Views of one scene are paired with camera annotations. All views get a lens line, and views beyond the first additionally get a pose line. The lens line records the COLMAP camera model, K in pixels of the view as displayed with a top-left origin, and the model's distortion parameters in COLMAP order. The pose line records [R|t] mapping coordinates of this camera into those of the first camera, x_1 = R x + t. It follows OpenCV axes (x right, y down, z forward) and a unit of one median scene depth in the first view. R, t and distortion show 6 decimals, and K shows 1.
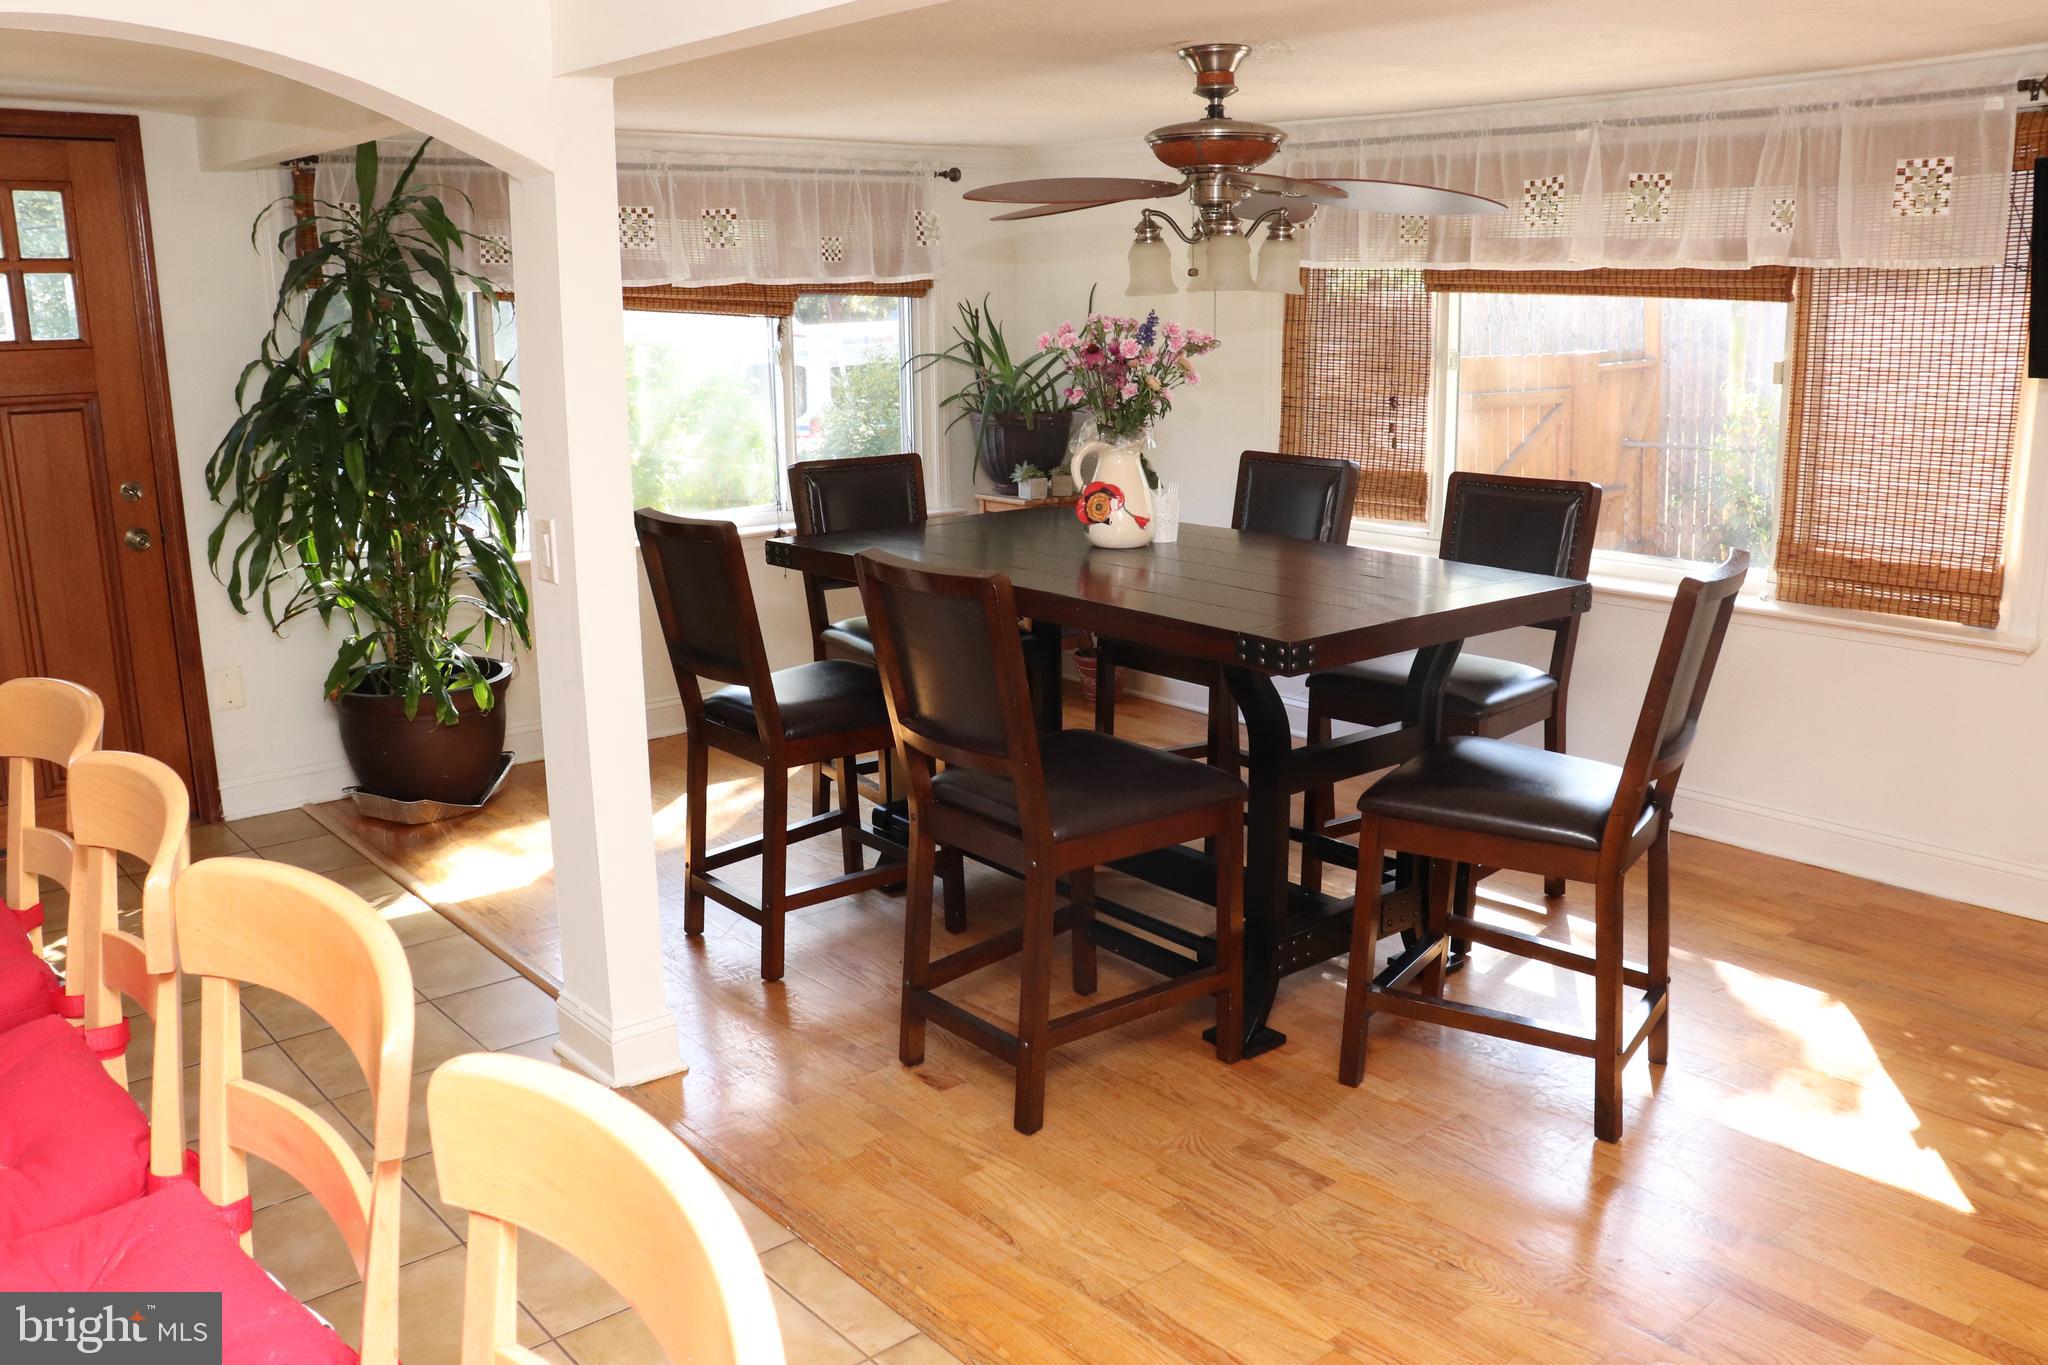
lens RADIAL K [[1692.4, 0, 1034.4], [0, 1692.4, 691.7], [0, 0, 1]] dist [-0.172910, 0.160011]
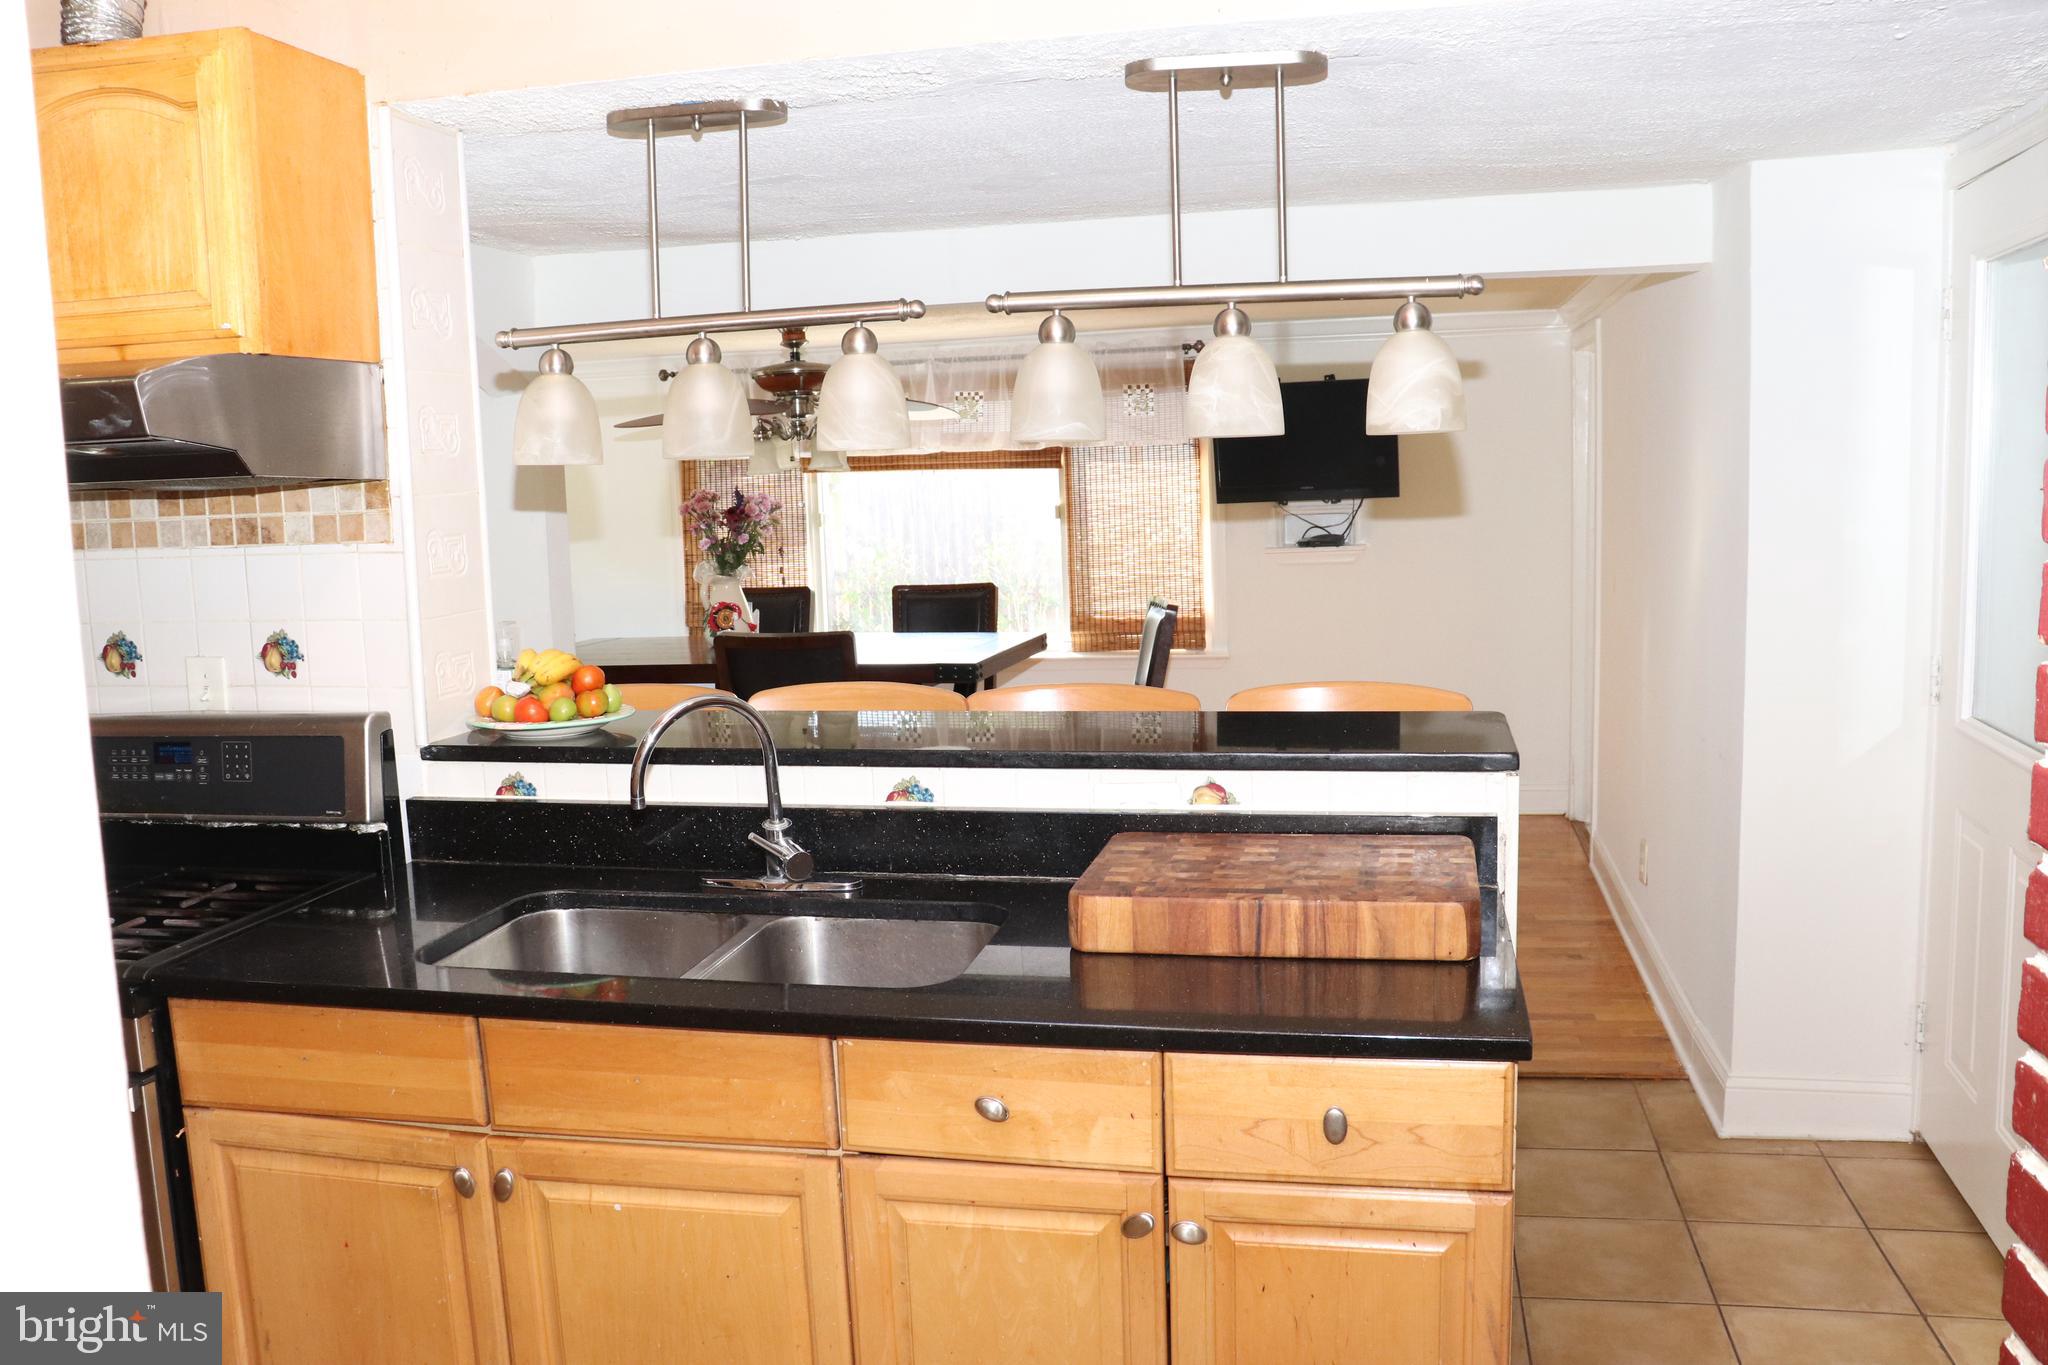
lens RADIAL K [[1692.4, 0, 1026.7], [0, 1692.4, 691.2], [0, 0, 1]] dist [-0.172910, 0.160011]
pose [[0.793546, -0.092038, 0.601510, -0.604434], [0.162993, 0.984524, -0.064385, 0.084542], [-0.586275, 0.149135, 0.796267, -0.292895]]
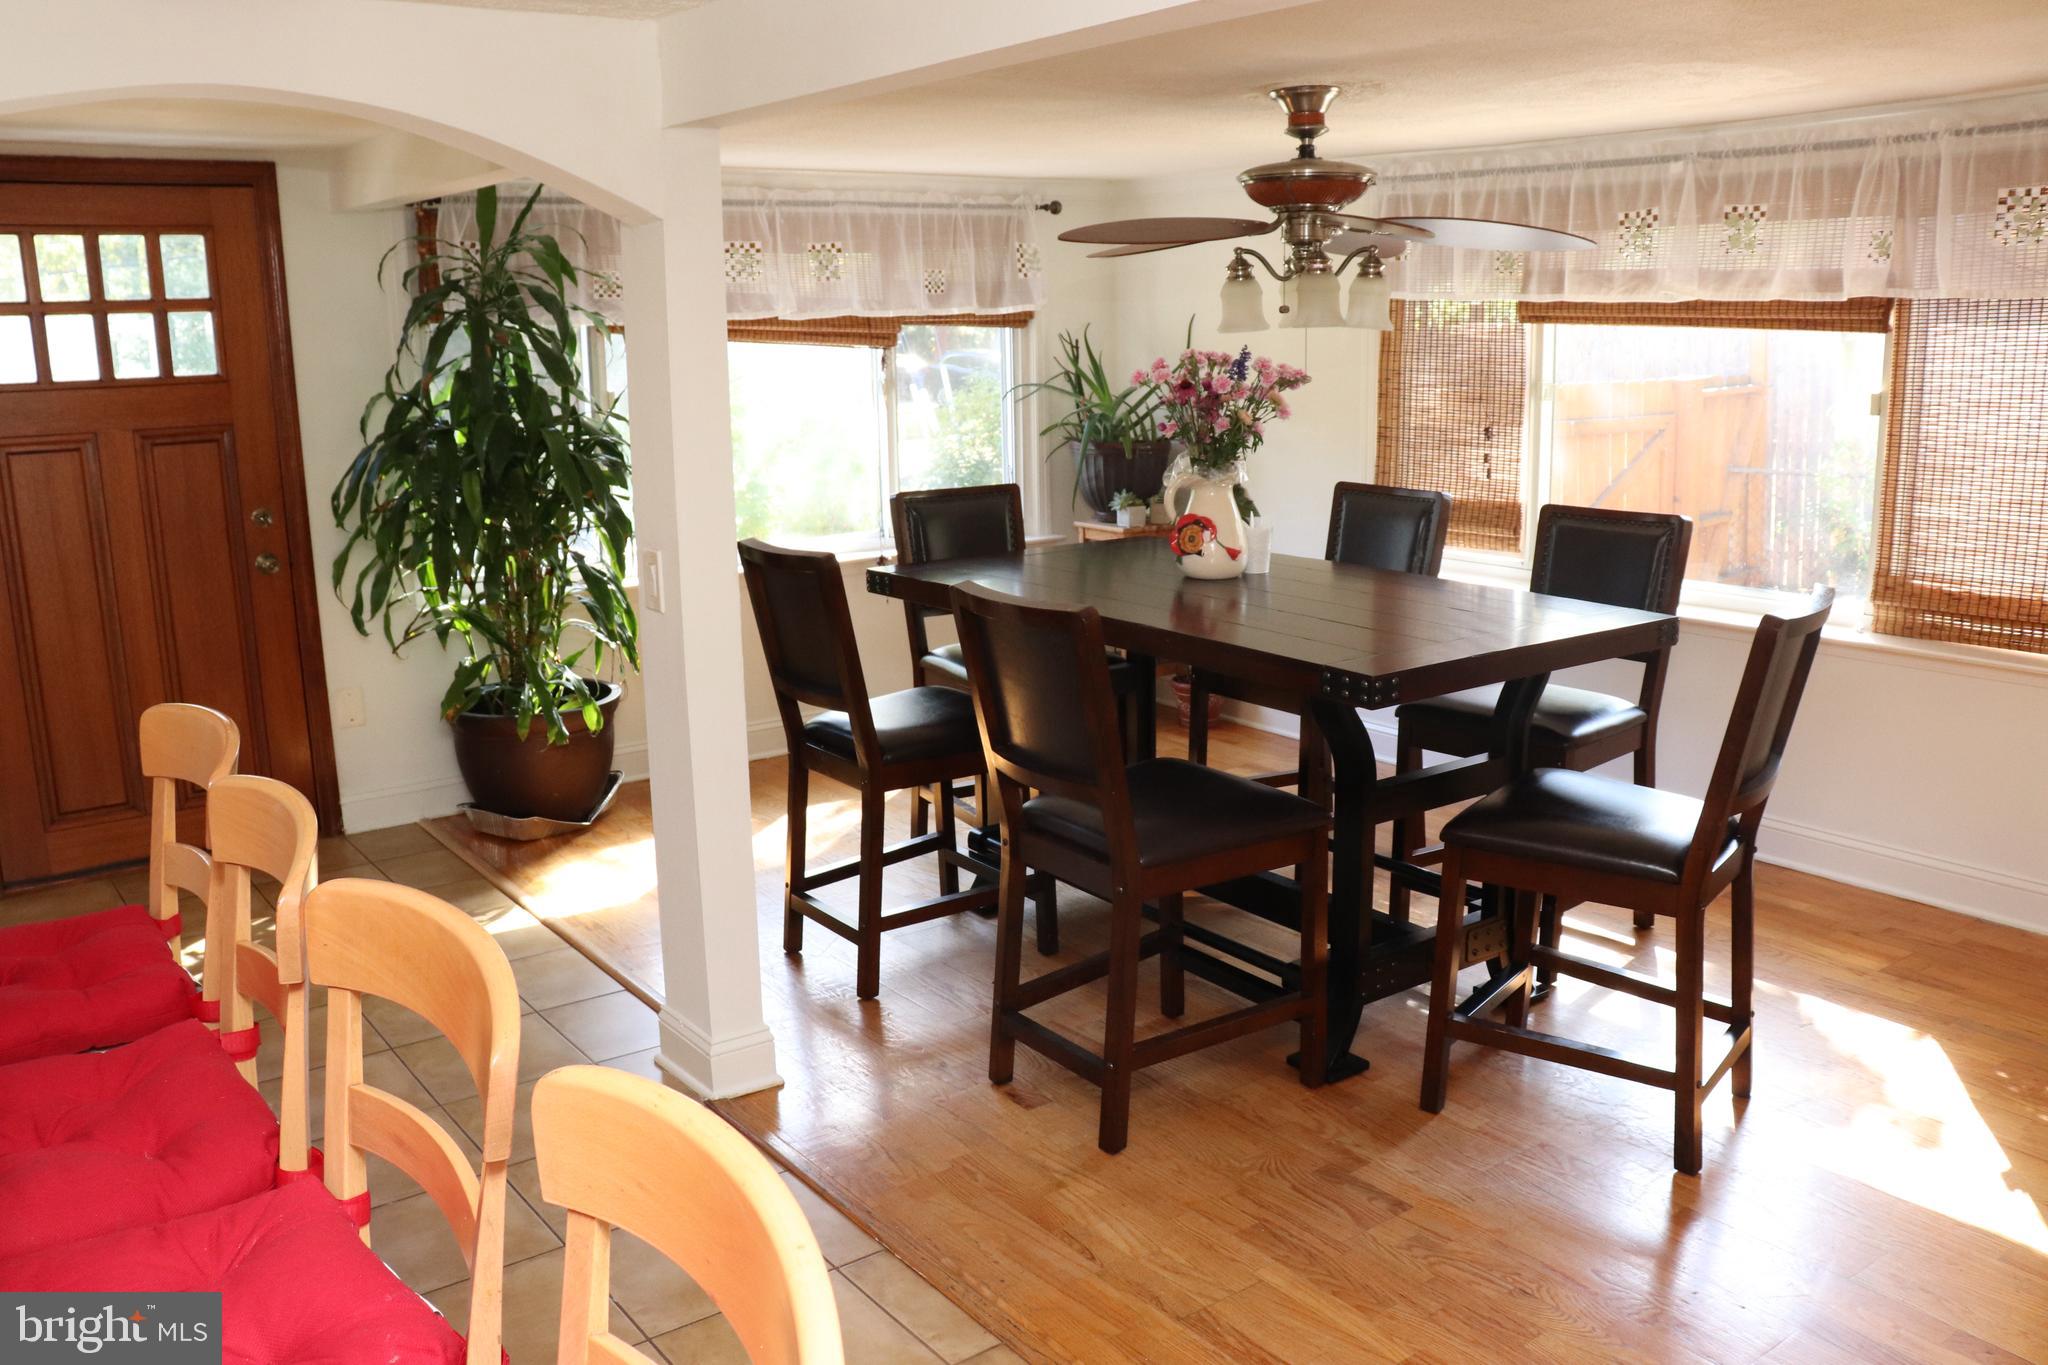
lens RADIAL K [[1692.4, 0, 1029.2], [0, 1692.4, 686.4], [0, 0, 1]] dist [-0.172910, 0.160011]
pose [[0.997786, 0.007674, -0.066061, 0.008084], [-0.008654, 0.999856, -0.014569, -0.004399], [0.065940, 0.015109, 0.997709, -0.019908]]
